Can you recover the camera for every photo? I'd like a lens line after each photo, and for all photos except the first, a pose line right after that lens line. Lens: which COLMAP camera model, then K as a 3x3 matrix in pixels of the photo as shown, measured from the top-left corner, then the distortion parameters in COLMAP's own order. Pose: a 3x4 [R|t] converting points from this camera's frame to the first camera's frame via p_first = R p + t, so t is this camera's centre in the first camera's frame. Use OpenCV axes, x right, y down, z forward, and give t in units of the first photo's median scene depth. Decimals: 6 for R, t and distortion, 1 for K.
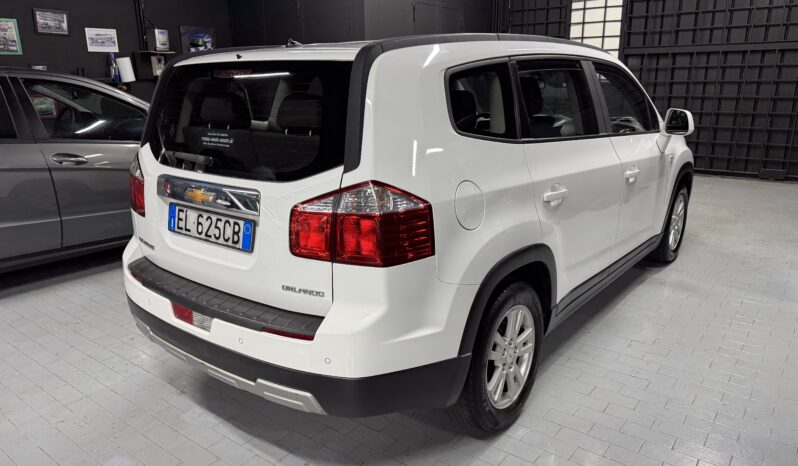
lens RADIAL K [[572.3, 0, 405.5], [0, 572.3, 231.7], [0, 0, 1]] dist [0.054132, -0.058298]
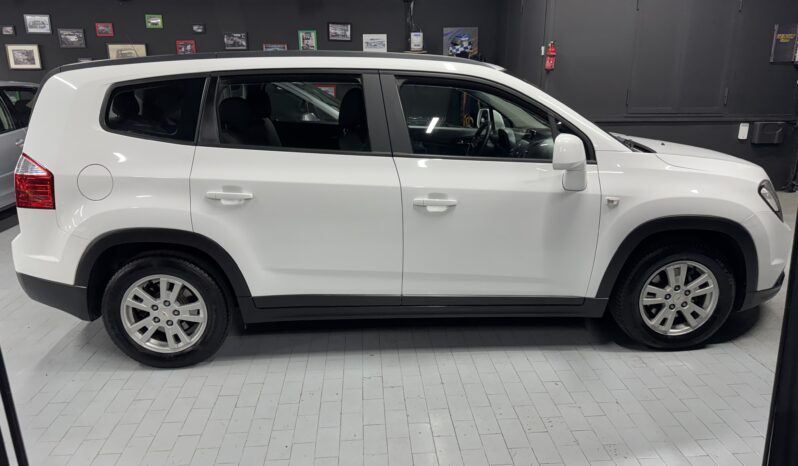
lens RADIAL K [[572.3, 0, 405.5], [0, 572.3, 231.7], [0, 0, 1]] dist [0.054132, -0.058298]
pose [[0.660531, 0.218103, -0.718422, 0.582301], [-0.200503, 0.973367, 0.111154, -0.083995], [0.723531, 0.070625, 0.686670, 0.211980]]
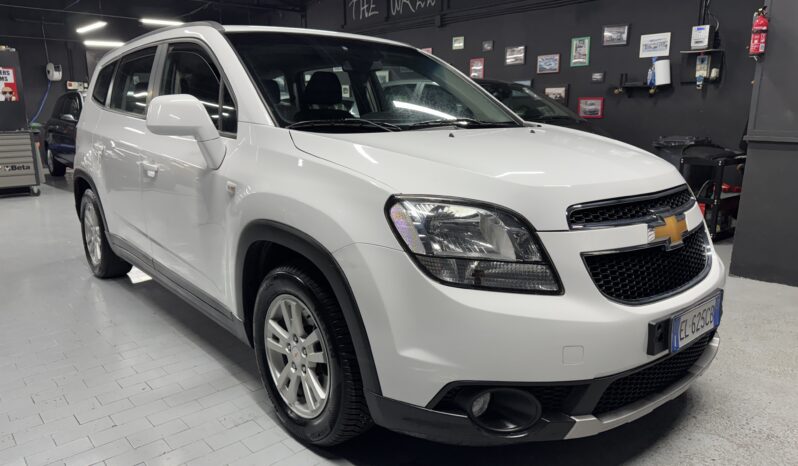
lens RADIAL K [[572.3, 0, 405.5], [0, 572.3, 231.7], [0, 0, 1]] dist [0.054132, -0.058298]
pose [[-0.200792, 0.217513, -0.955181, 0.683534], [-0.250958, 0.931081, 0.264779, -0.196627], [0.946944, 0.292876, -0.132367, 0.878674]]
